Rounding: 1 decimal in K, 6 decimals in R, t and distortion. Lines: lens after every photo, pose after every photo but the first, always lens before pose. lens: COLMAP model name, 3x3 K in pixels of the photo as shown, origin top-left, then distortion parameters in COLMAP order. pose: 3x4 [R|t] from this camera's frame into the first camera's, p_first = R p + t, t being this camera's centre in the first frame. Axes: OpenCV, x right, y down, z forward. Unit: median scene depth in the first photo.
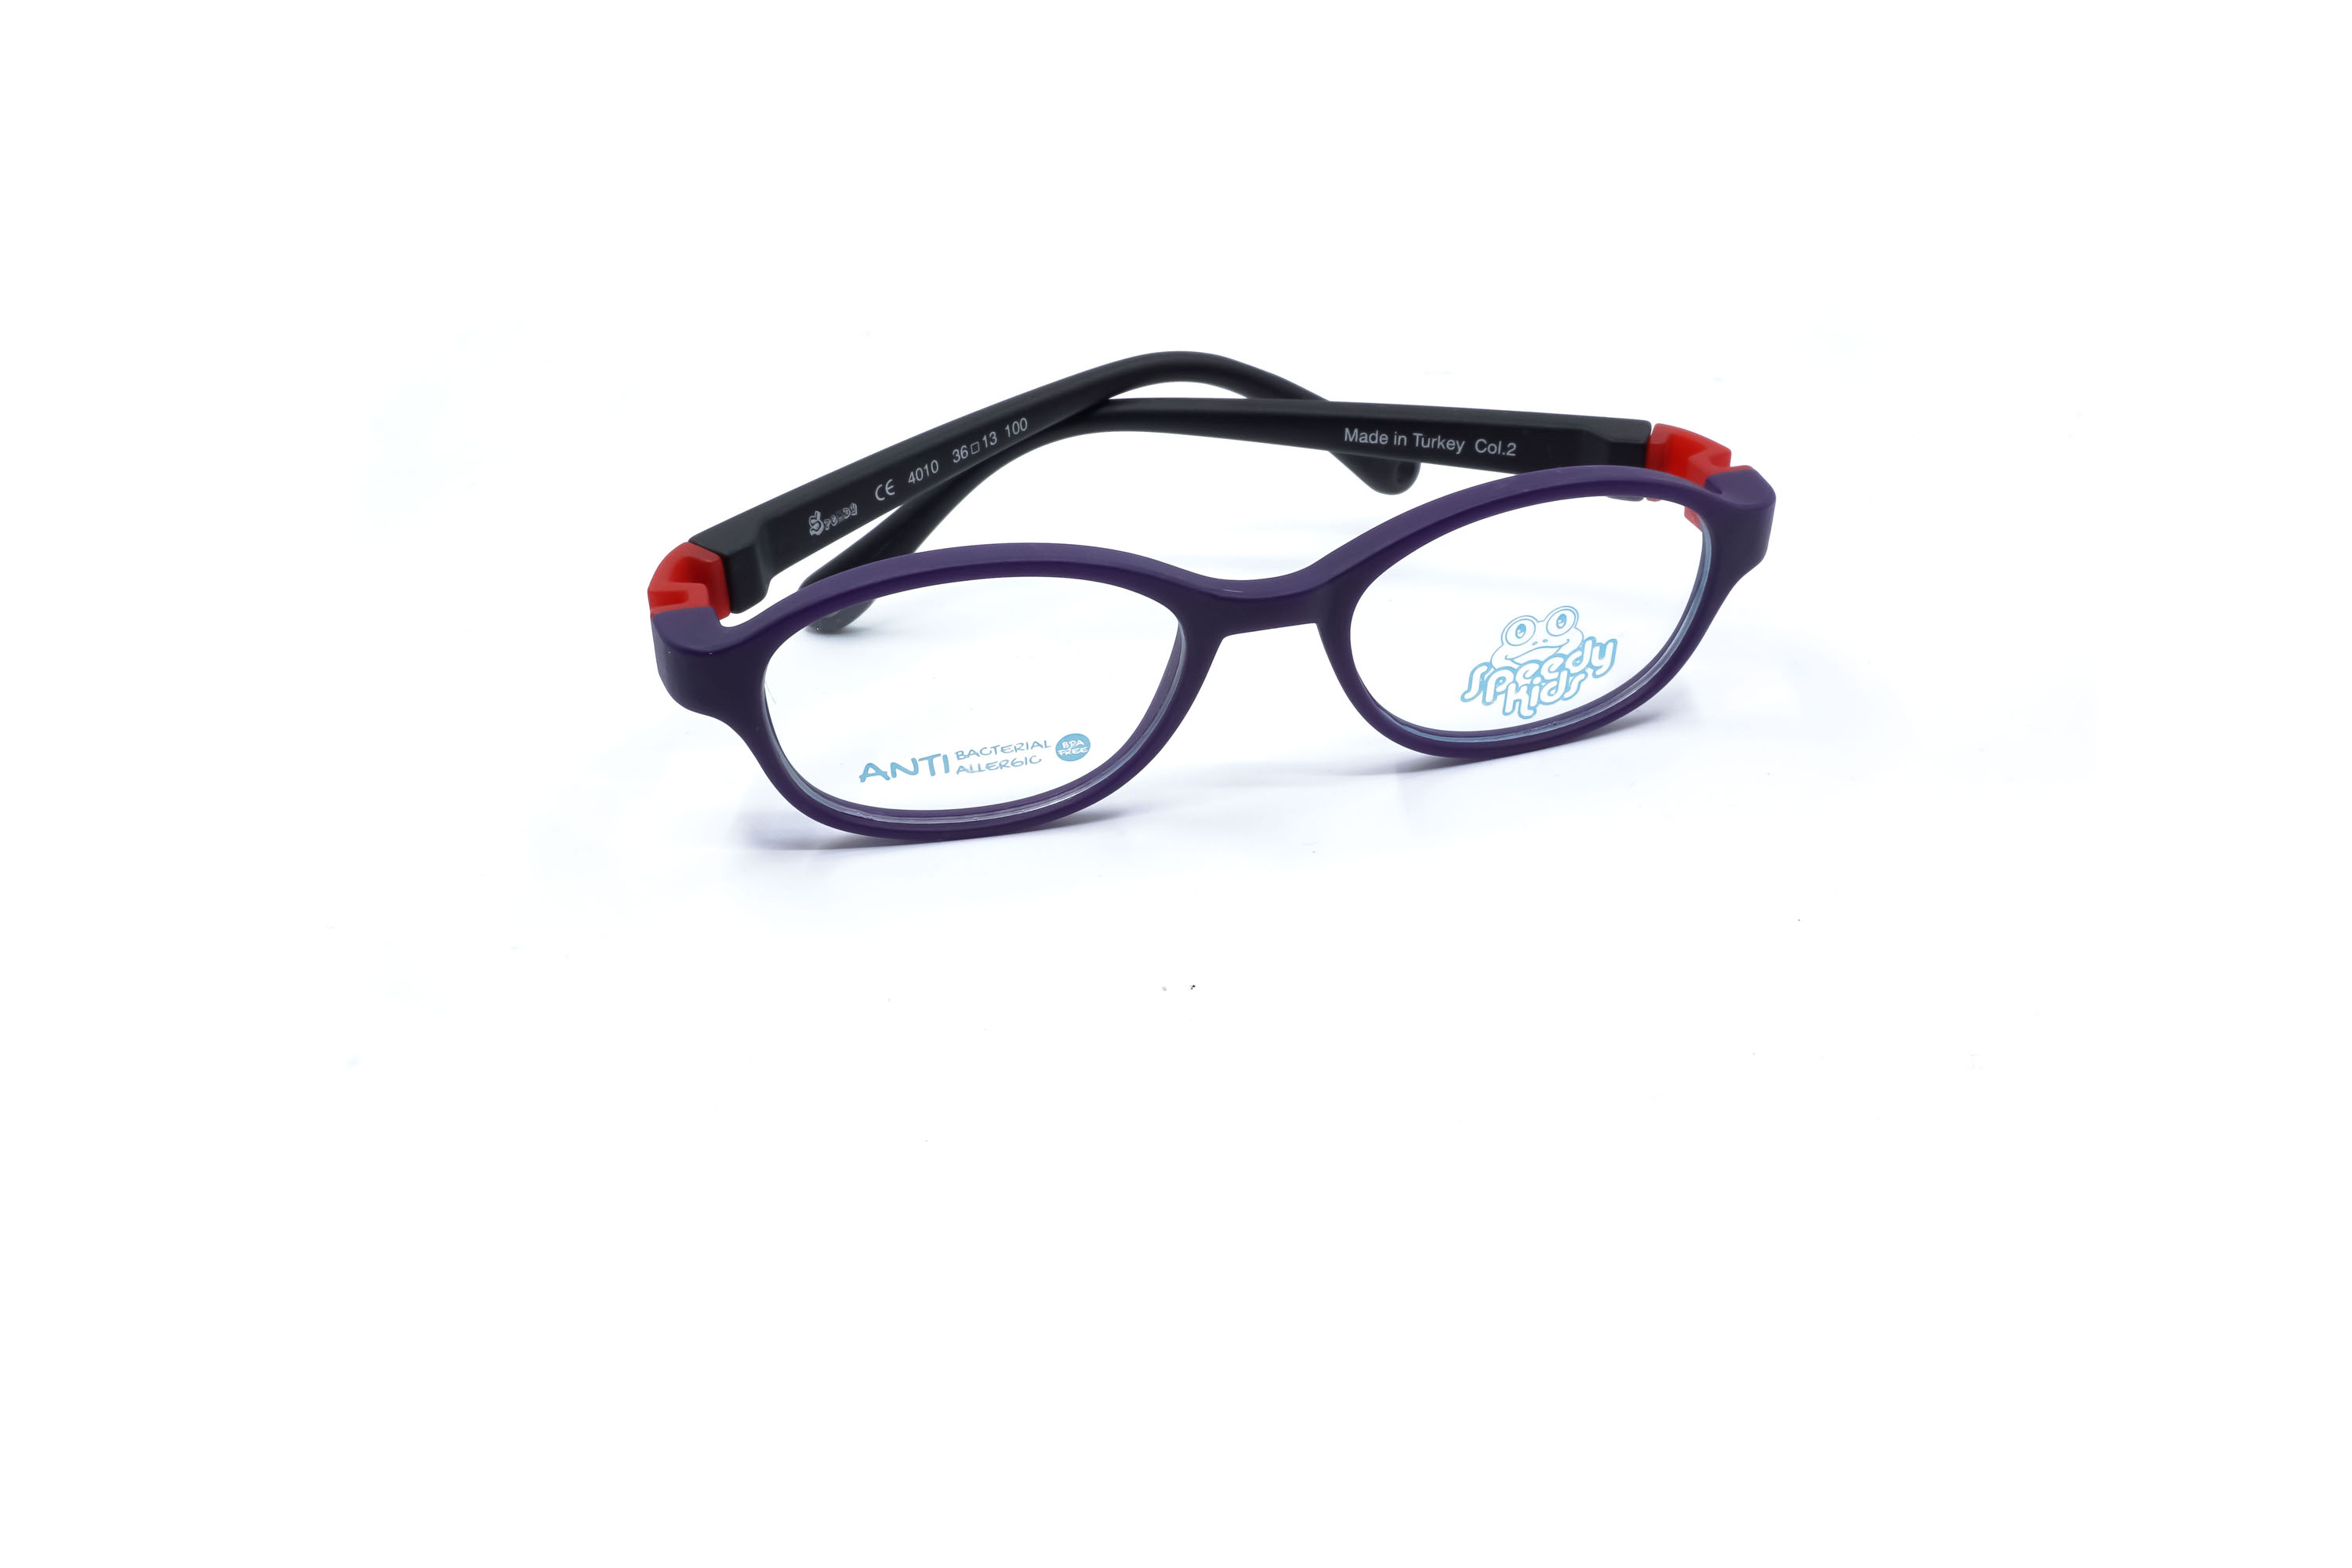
lens RADIAL K [[2417.7, 0, 1176.0], [0, 2417.7, 784.0], [0, 0, 1]] dist [0.013210, 0.002903]
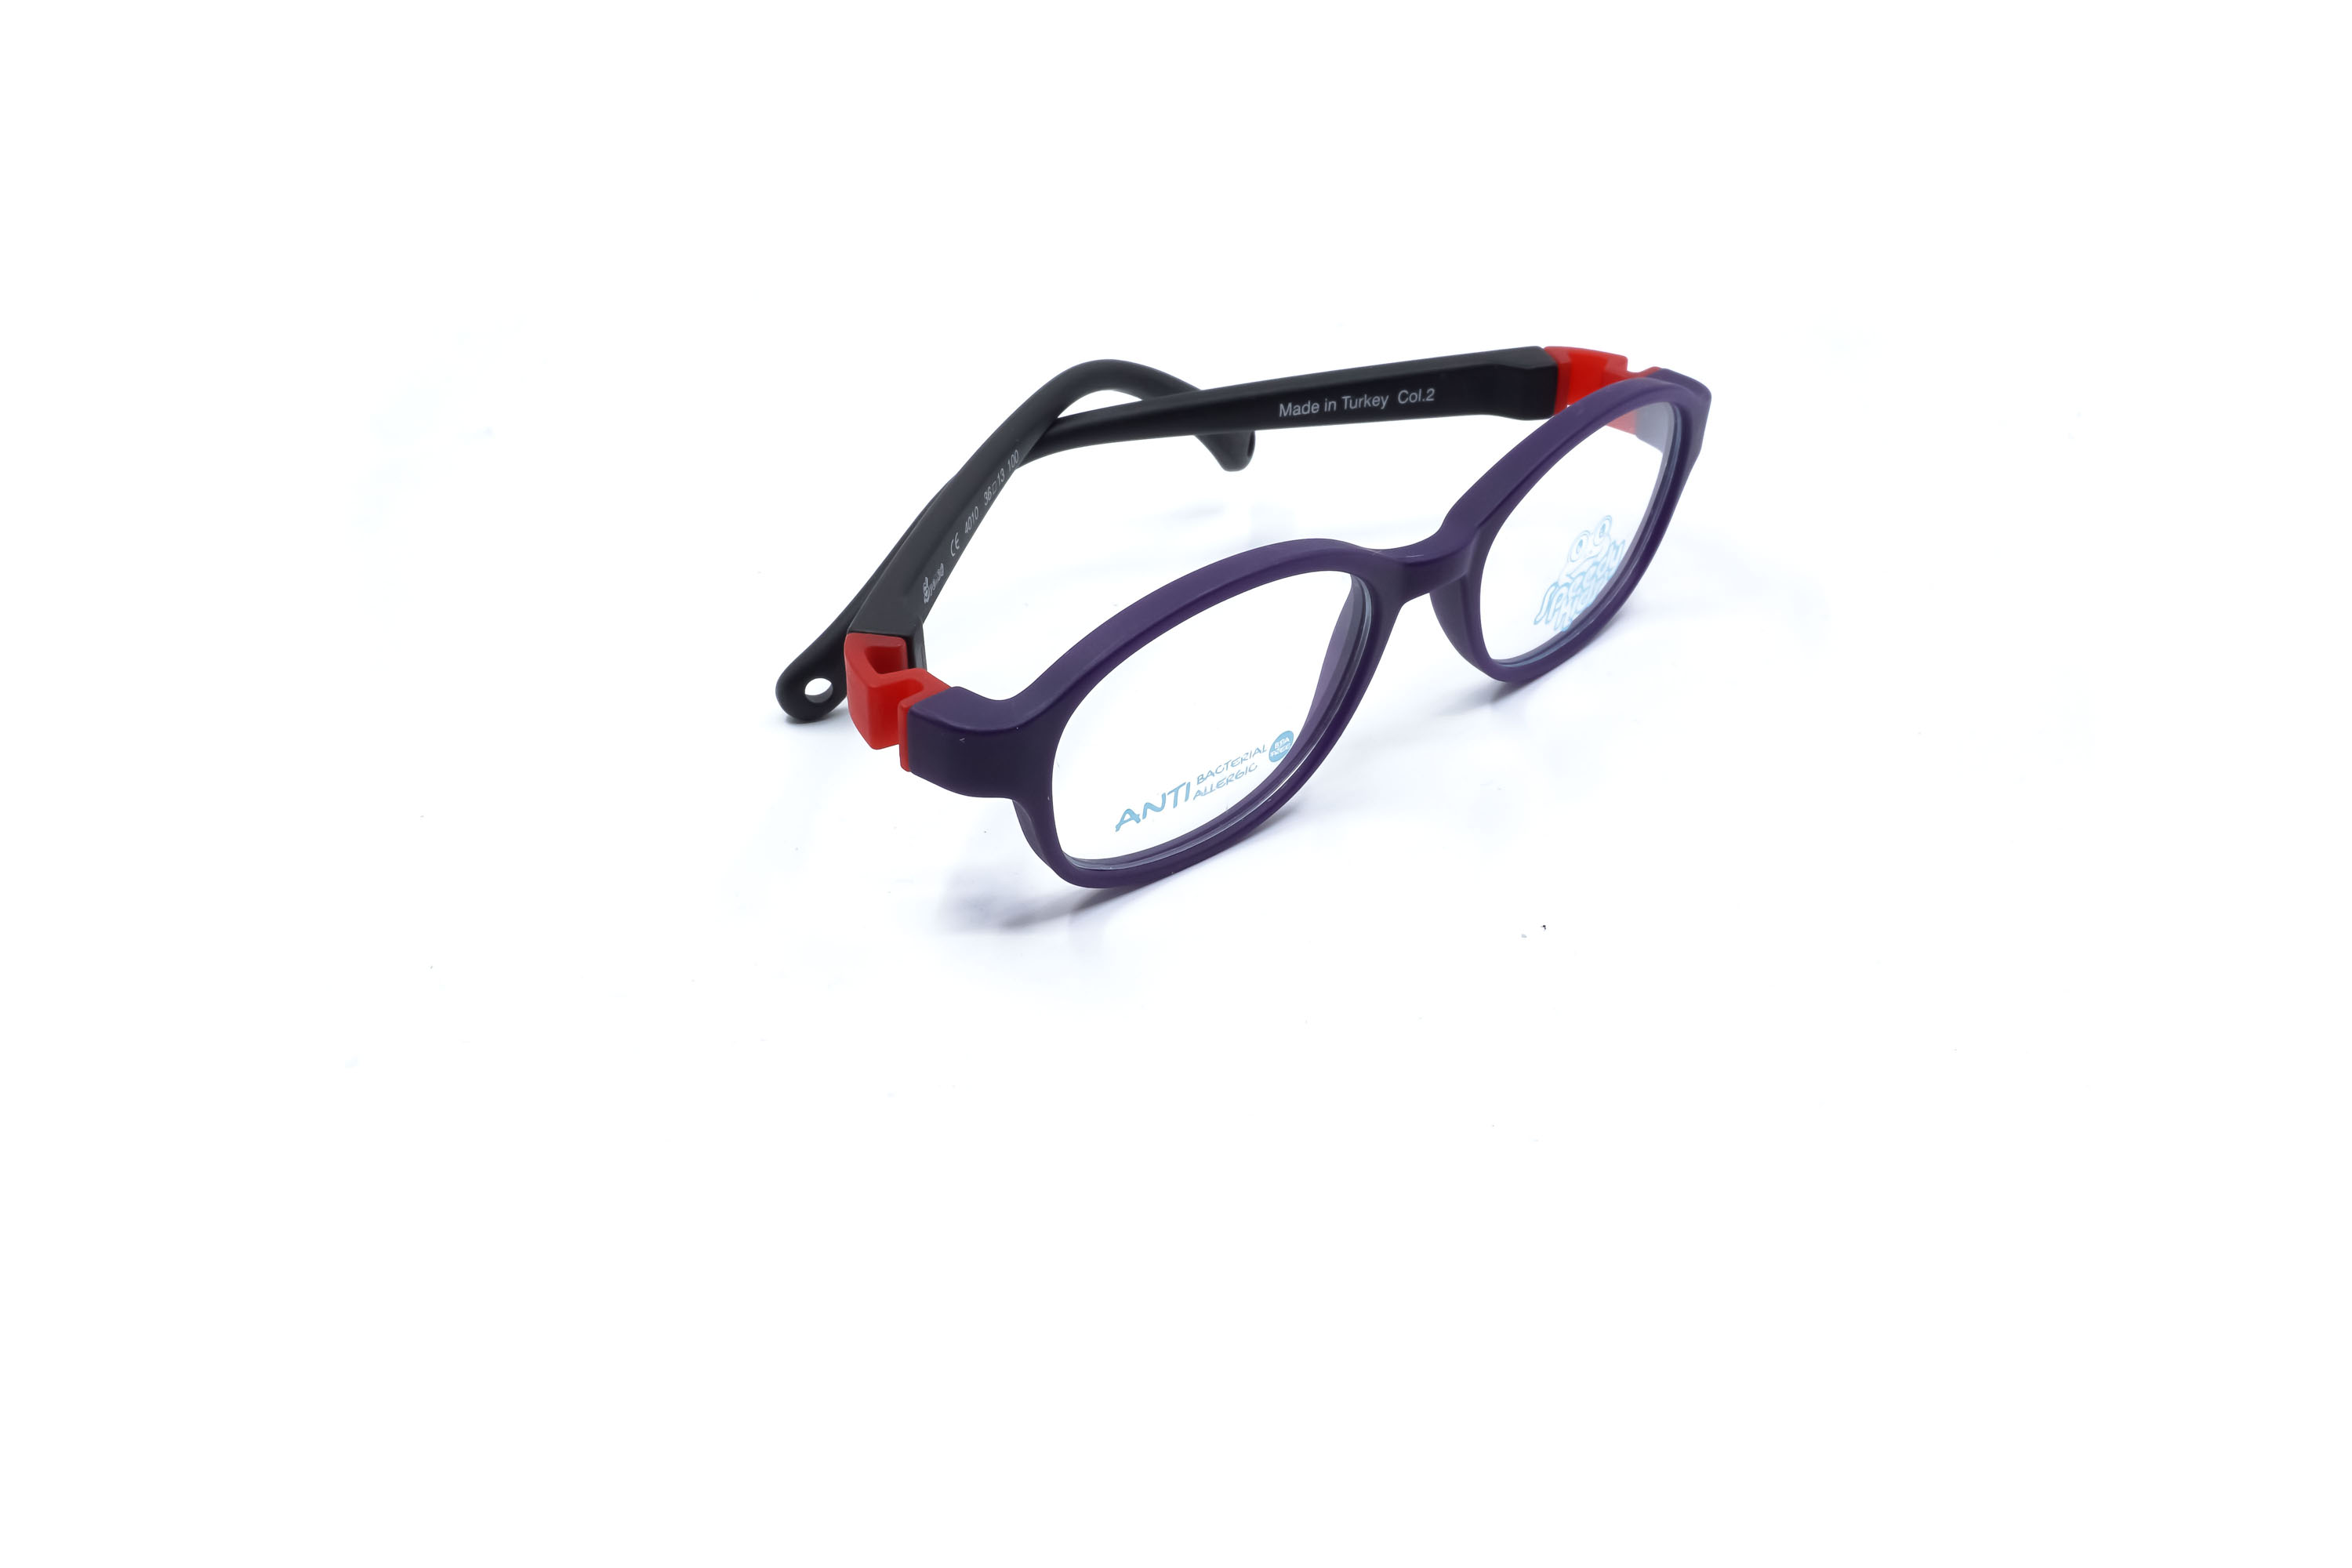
lens RADIAL K [[2417.7, 0, 1176.0], [0, 2417.7, 784.0], [0, 0, 1]] dist [0.013210, 0.002903]
pose [[0.867662, -0.243978, 0.433172, -0.492002], [0.249262, 0.967363, 0.045570, -0.053772], [-0.430153, 0.068434, 0.900159, 0.118126]]
